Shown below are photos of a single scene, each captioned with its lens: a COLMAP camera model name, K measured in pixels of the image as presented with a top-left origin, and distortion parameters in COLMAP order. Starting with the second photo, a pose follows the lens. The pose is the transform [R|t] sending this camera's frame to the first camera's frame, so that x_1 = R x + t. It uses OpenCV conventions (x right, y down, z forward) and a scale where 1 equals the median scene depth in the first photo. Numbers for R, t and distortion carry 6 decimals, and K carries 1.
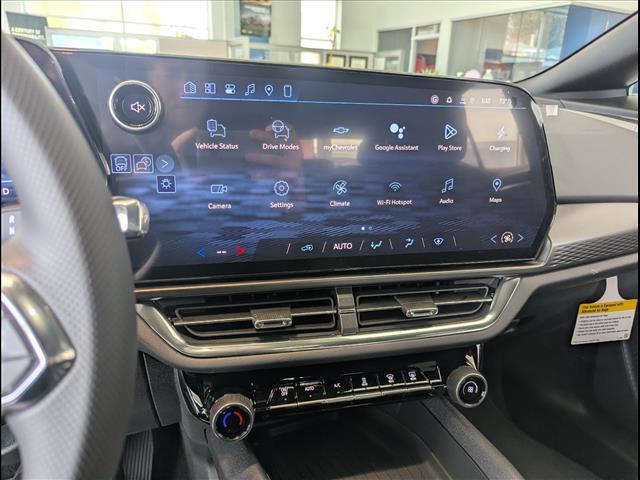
lens RADIAL K [[447.1, 0, 329.1], [0, 447.1, 240.4], [0, 0, 1]] dist [0.008530, 0.000773]
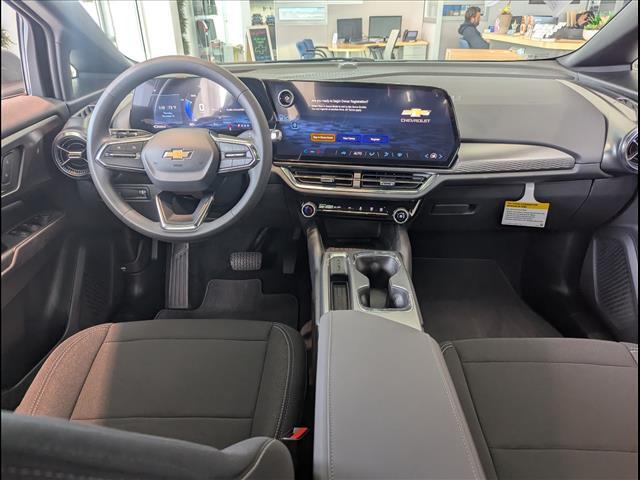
lens RADIAL K [[451.5, 0, 320.0], [0, 451.5, 240.0], [0, 0, 1]] dist [0.002037, -0.002131]
pose [[0.900897, 0.142946, -0.409819, 0.913587], [-0.088149, 0.984791, 0.149721, 0.126108], [0.424988, -0.098758, 0.899795, -1.367442]]
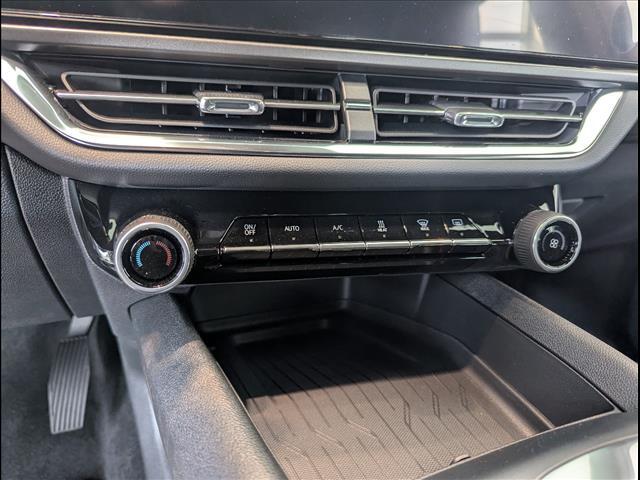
lens RADIAL K [[451.5, 0, 320.0], [0, 451.5, 240.0], [0, 0, 1]] dist [0.002037, -0.002131]
pose [[0.999525, 0.027713, 0.013498, -0.013736], [-0.028368, 0.998293, 0.051045, 0.296260], [-0.012060, -0.051404, 0.998605, 0.371346]]
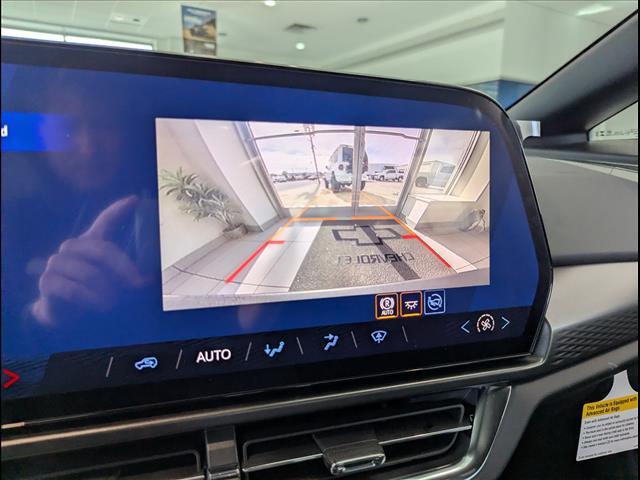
lens RADIAL K [[450.0, 0, 313.4], [0, 450.0, 247.3], [0, 0, 1]] dist [-0.001259, -0.000265]
pose [[0.996905, -0.035632, 0.070081, 0.118302], [0.045074, 0.989387, -0.138135, -0.037975], [-0.064416, 0.140866, 0.987931, 0.387616]]
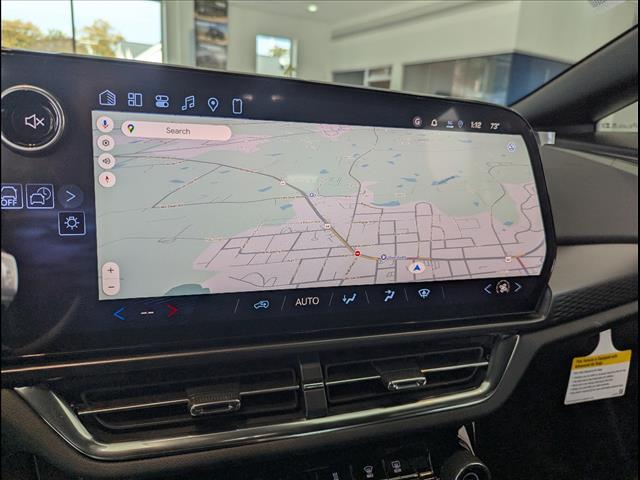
lens RADIAL K [[451.5, 0, 320.0], [0, 451.5, 240.0], [0, 0, 1]] dist [0.002037, -0.002131]
pose [[0.996884, -0.001443, 0.078869, -0.009136], [0.007860, 0.996674, -0.081116, -0.029418], [-0.078490, 0.081483, 0.993579, 0.192623]]
